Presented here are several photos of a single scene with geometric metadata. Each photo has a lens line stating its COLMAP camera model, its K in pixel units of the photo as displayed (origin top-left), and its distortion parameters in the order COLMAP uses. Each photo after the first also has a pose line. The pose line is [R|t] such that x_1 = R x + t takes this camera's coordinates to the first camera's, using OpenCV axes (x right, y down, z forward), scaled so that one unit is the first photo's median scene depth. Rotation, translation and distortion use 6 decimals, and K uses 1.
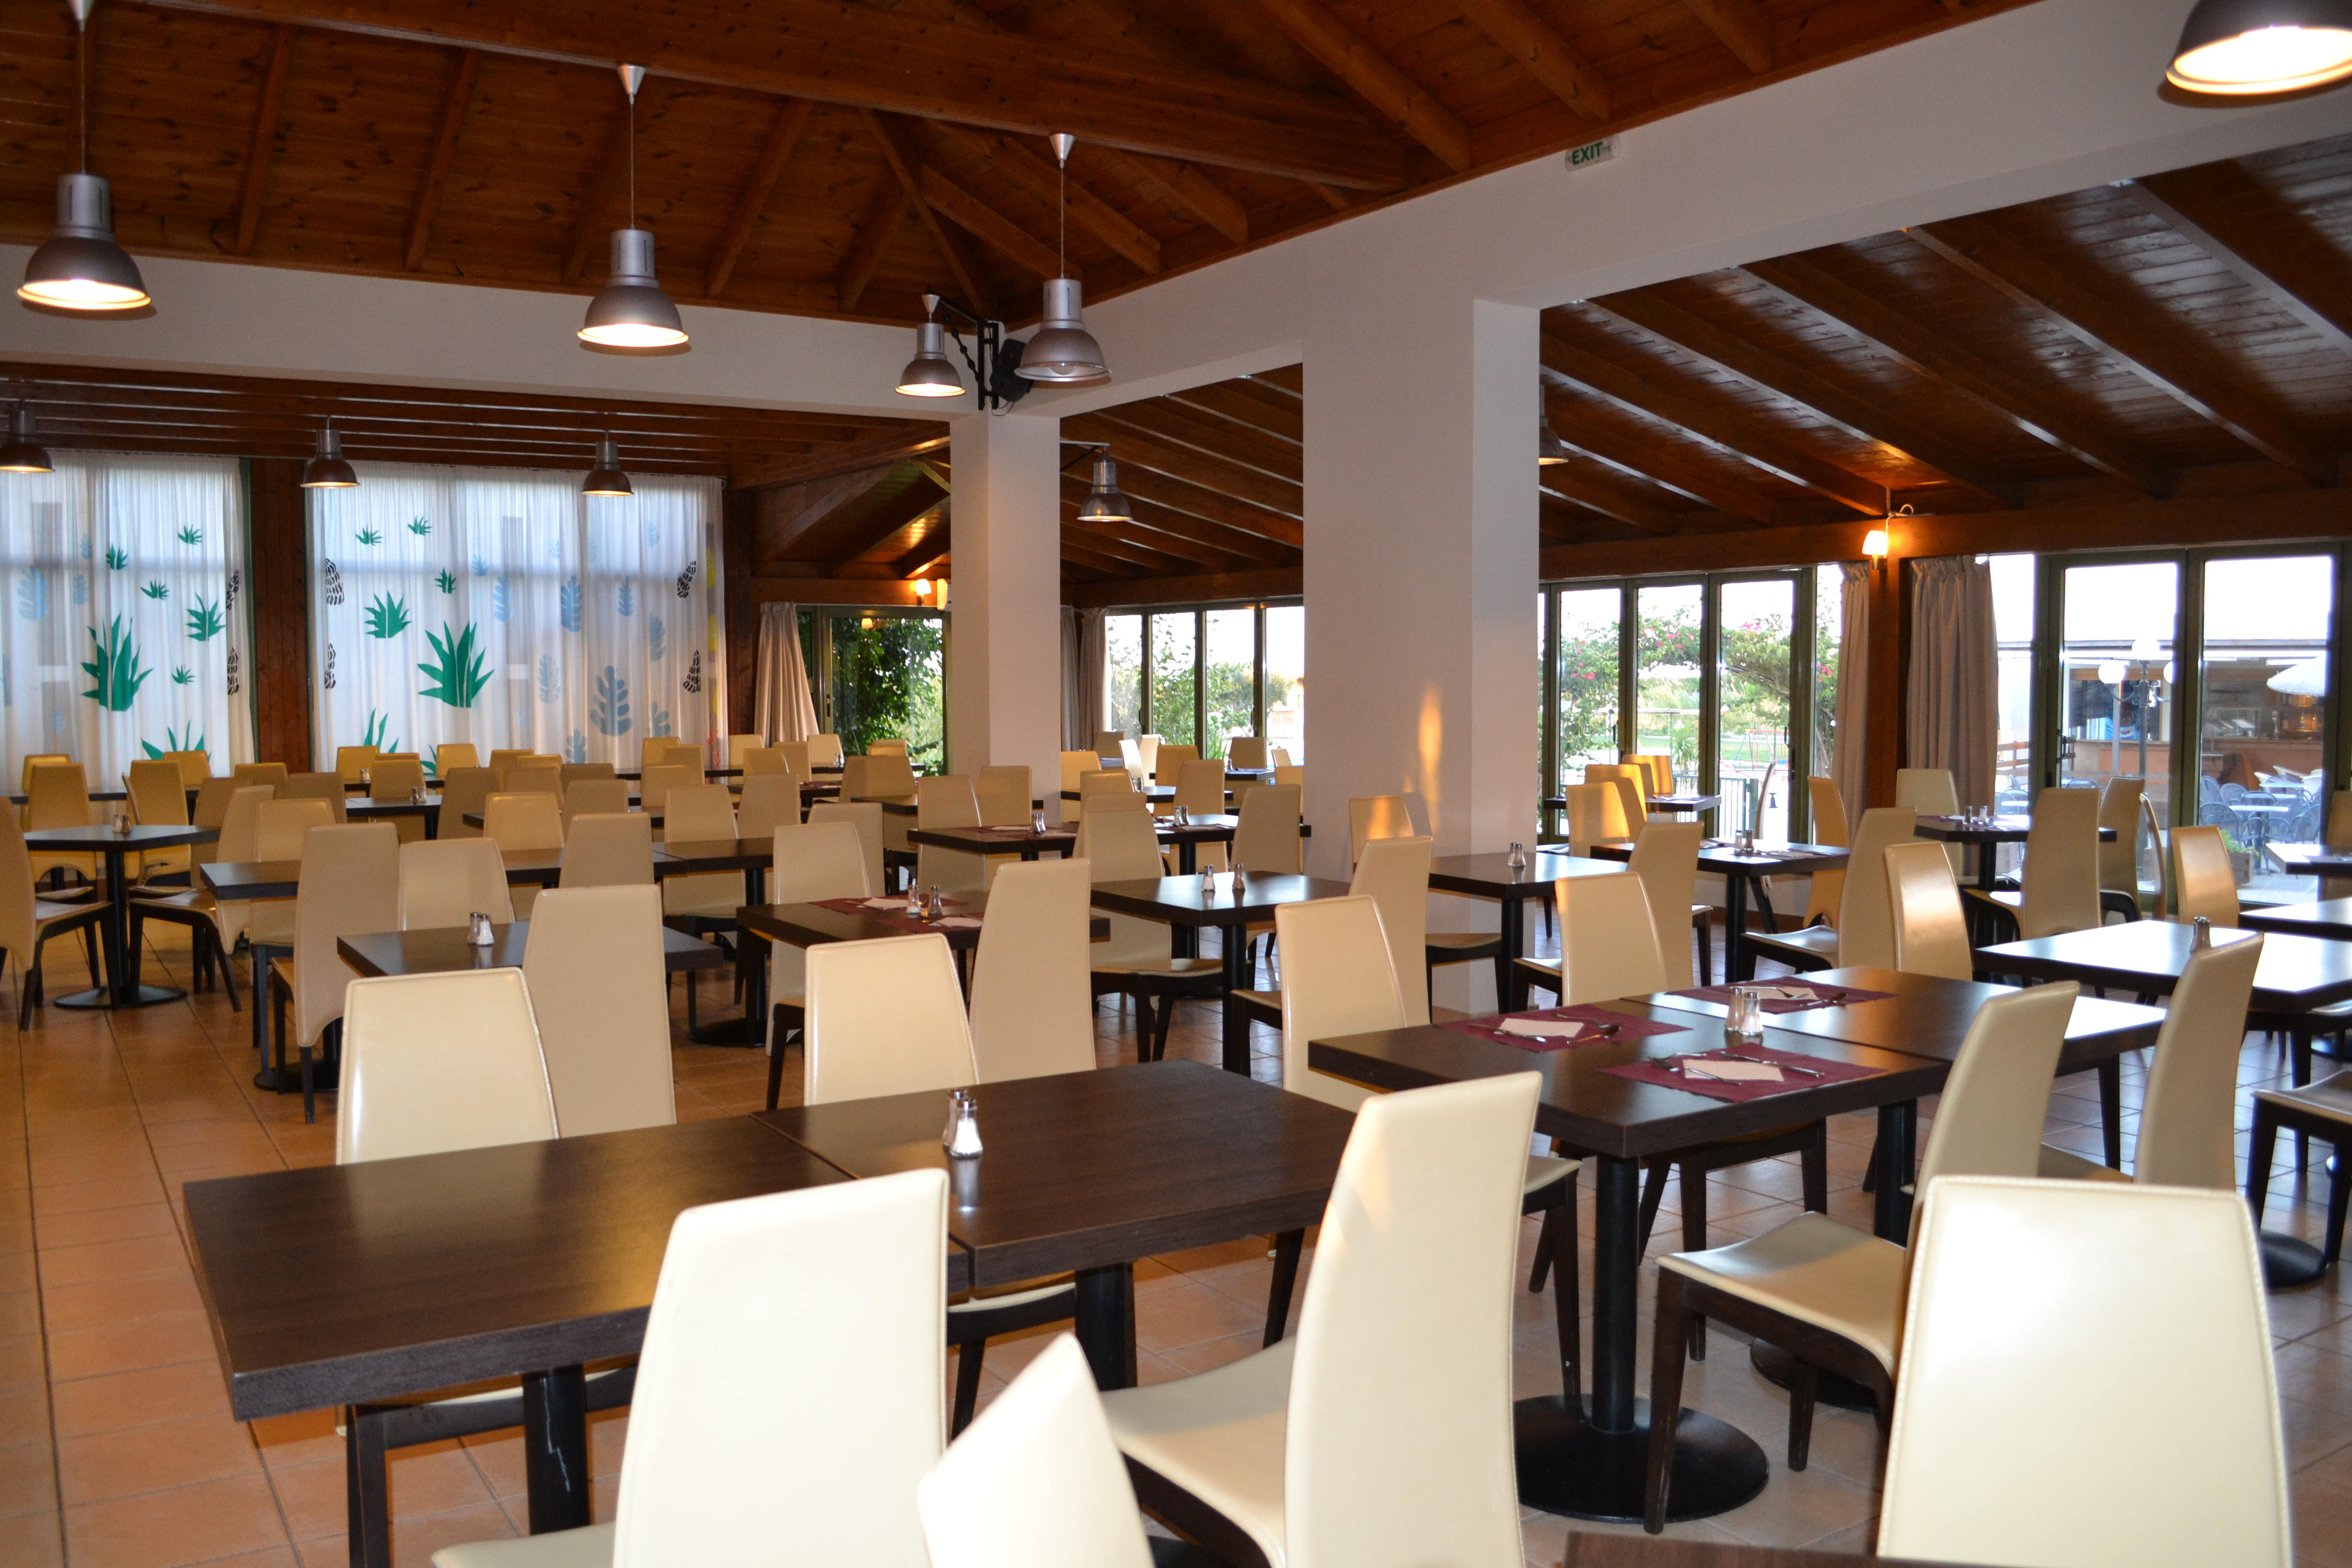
lens RADIAL K [[1887.2, 0, 1176.0], [0, 1887.2, 784.0], [0, 0, 1]] dist [-0.042923, -0.091547]
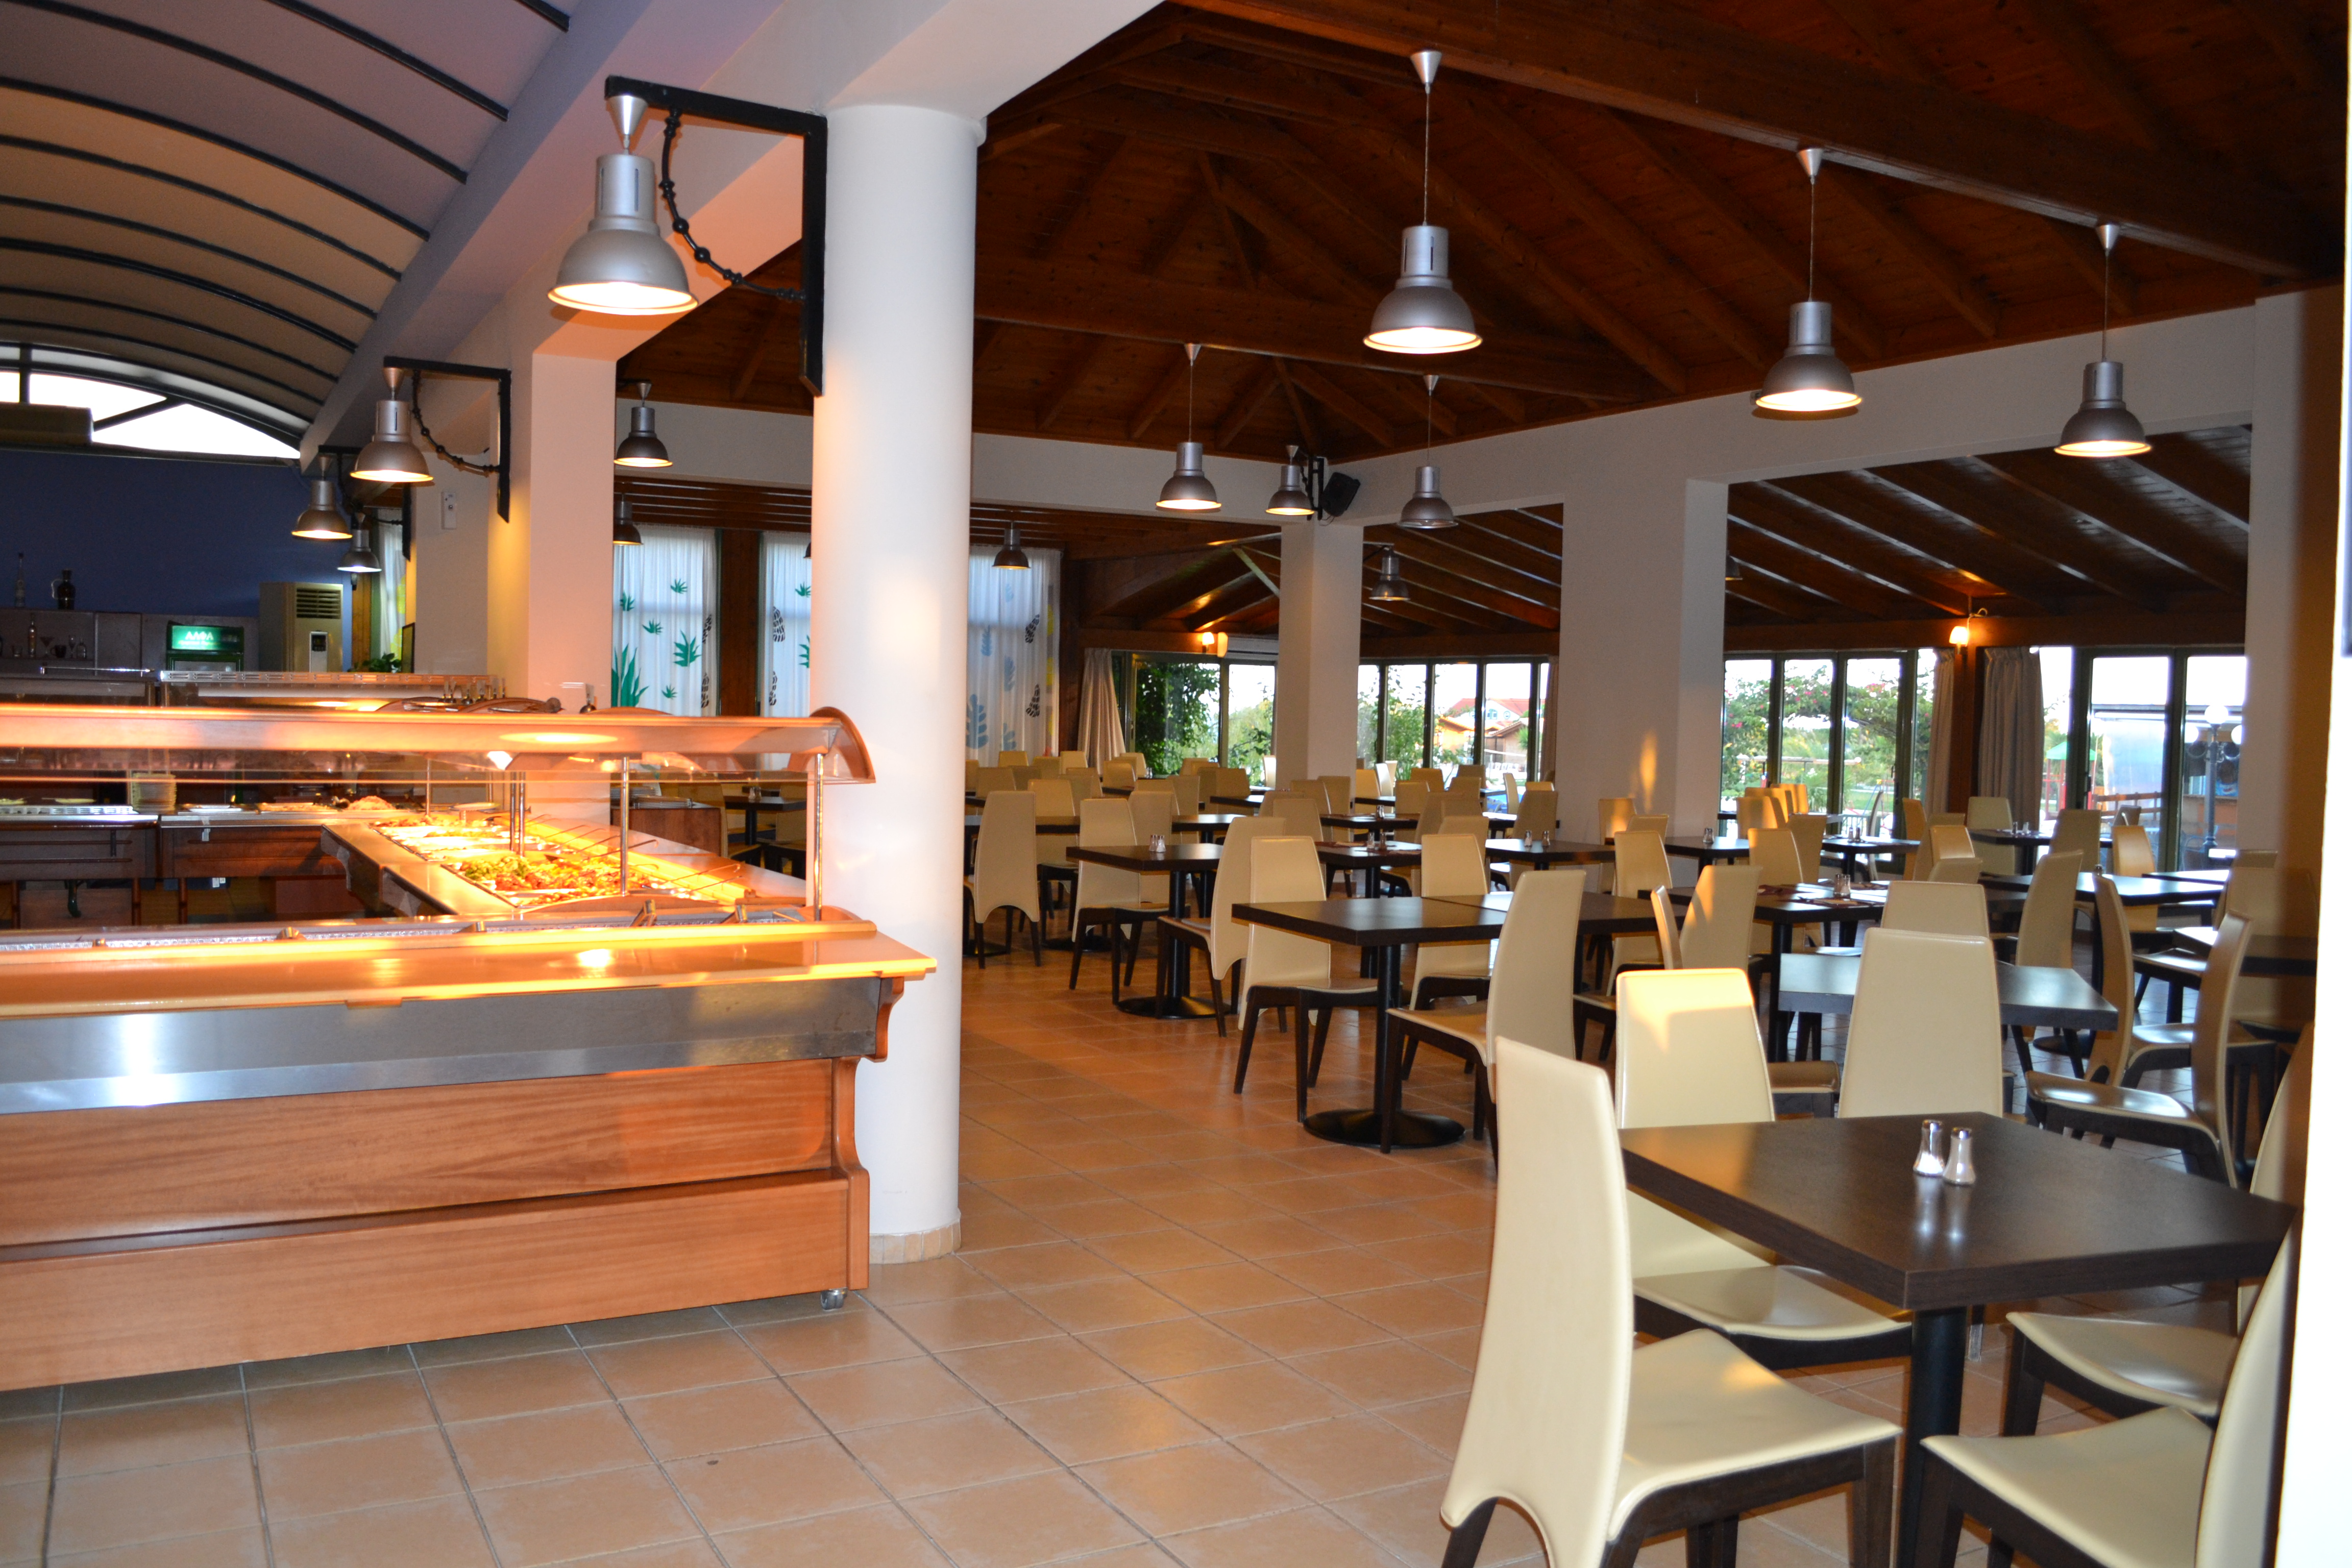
lens RADIAL K [[1893.5, 0, 1176.0], [0, 1893.5, 784.0], [0, 0, 1]] dist [-0.008030, -0.226606]
pose [[0.997768, 0.030087, -0.059613, -0.106471], [-0.031126, 0.999378, -0.016571, 0.020588], [0.059078, 0.018390, 0.998084, -0.373036]]
